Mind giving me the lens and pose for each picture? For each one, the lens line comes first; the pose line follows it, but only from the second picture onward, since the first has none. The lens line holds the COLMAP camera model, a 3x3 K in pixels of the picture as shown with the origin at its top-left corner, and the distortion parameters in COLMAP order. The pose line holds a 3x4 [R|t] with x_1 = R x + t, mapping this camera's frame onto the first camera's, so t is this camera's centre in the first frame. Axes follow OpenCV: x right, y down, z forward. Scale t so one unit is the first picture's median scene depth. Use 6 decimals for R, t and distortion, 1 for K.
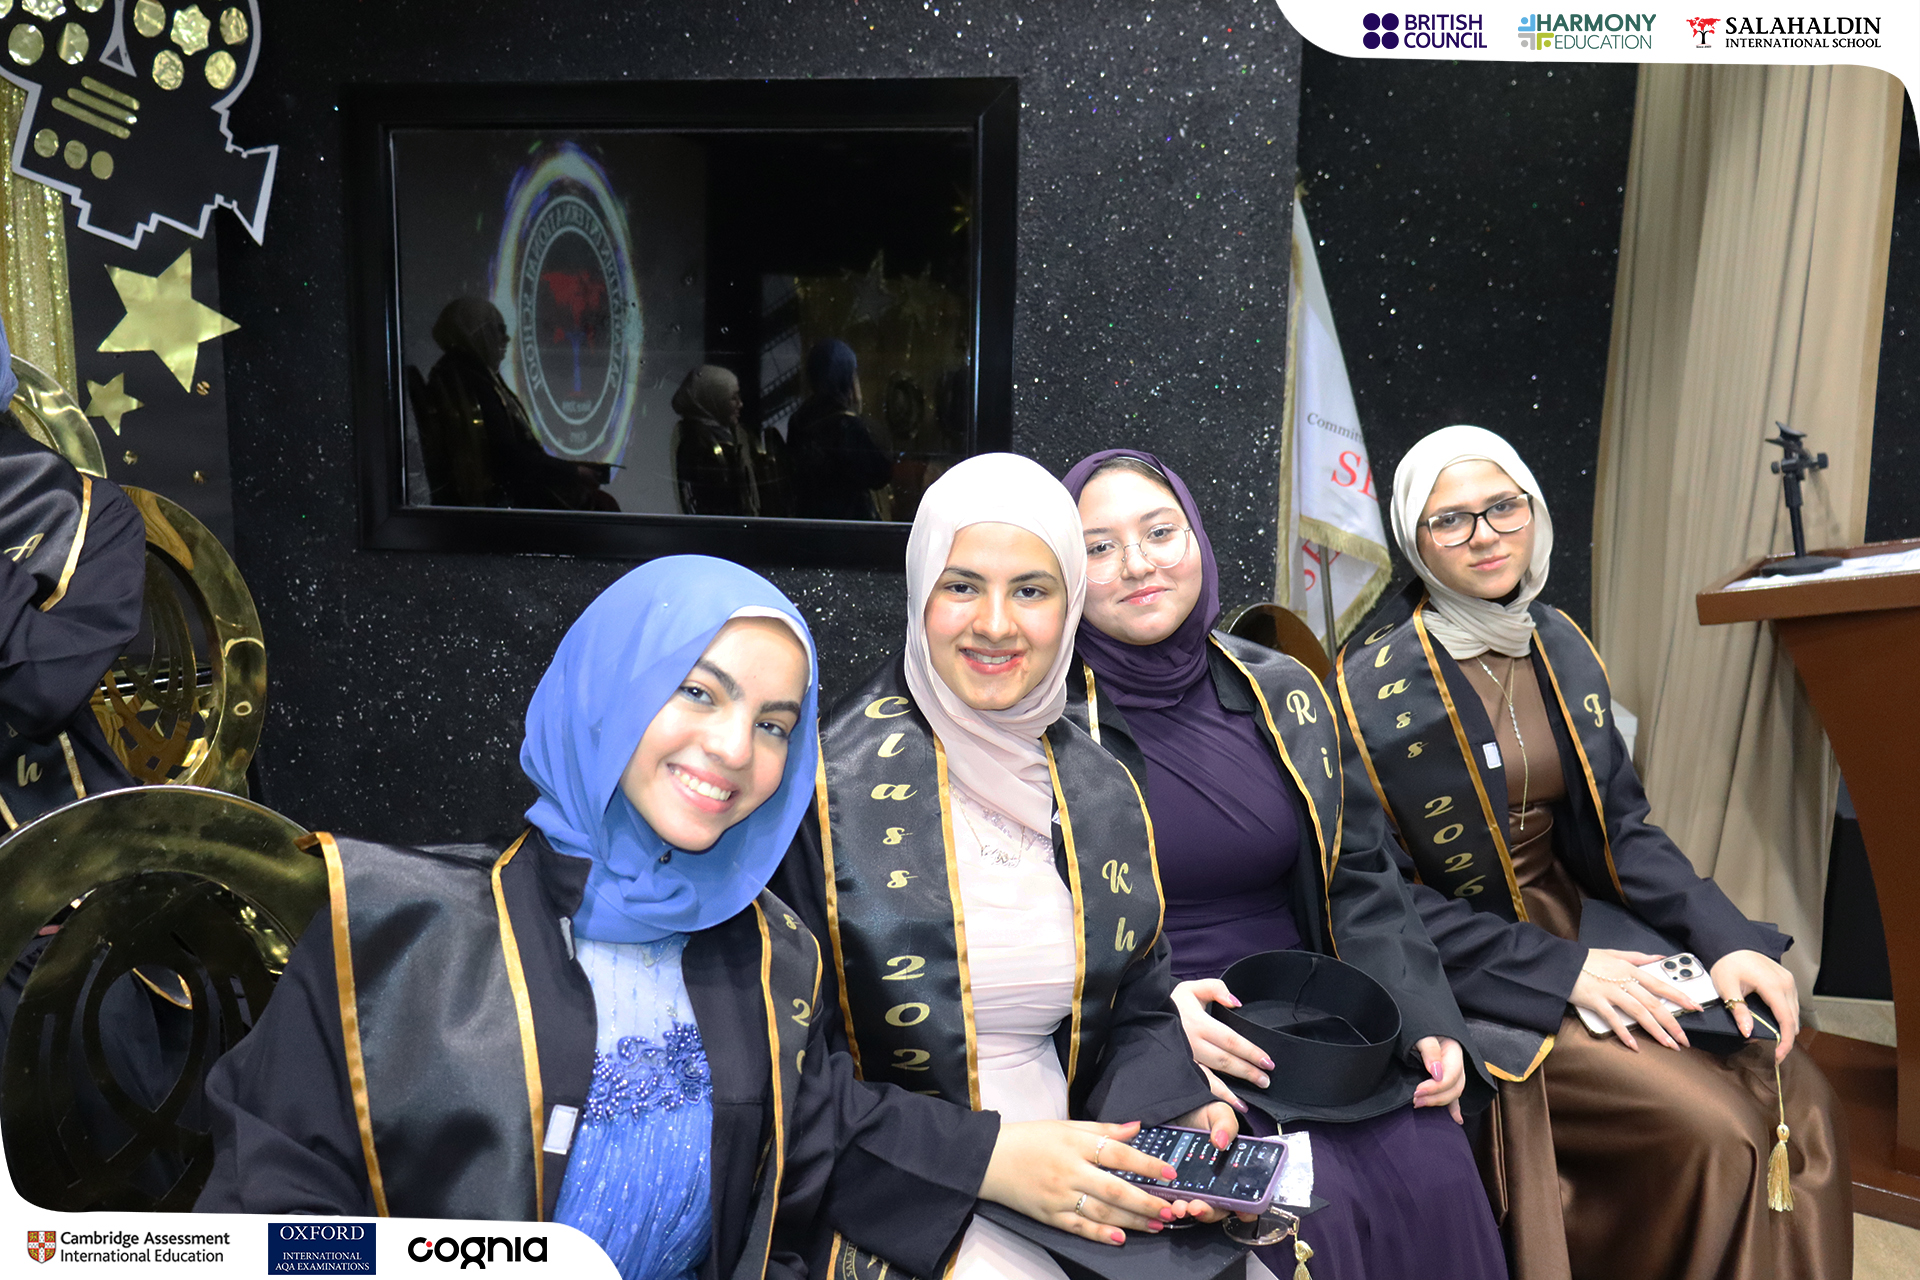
lens RADIAL K [[1609.2, 0, 965.2], [0, 1609.2, 639.6], [0, 0, 1]] dist [0.016373, -0.016713]
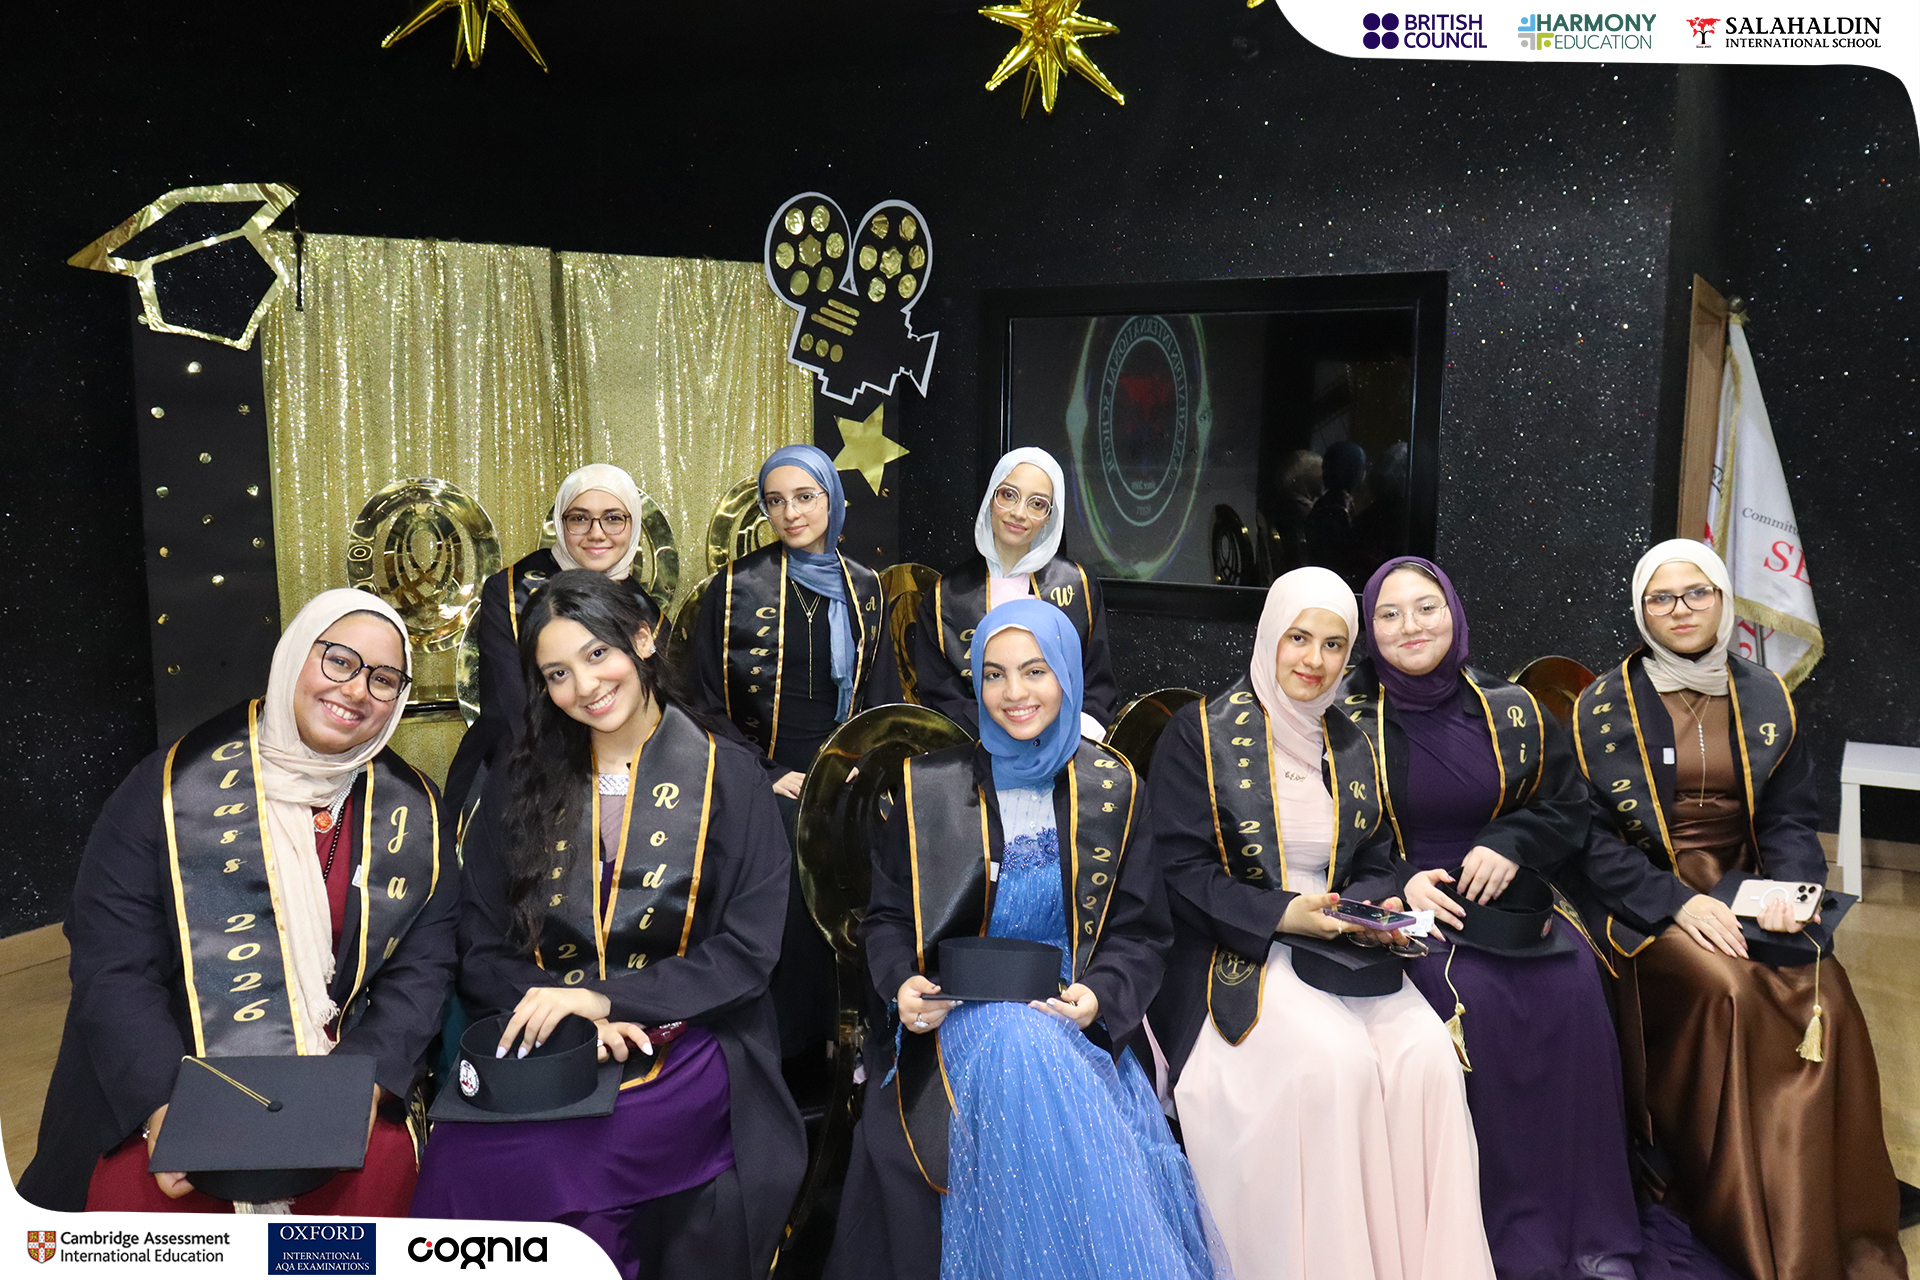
lens RADIAL K [[1609.2, 0, 960.2], [0, 1609.2, 644.2], [0, 0, 1]] dist [0.016373, -0.016713]
pose [[0.936122, 0.040123, -0.349378, 0.136417], [-0.051394, 0.998412, -0.023047, 0.019572], [0.347899, 0.039530, 0.936698, -0.409830]]
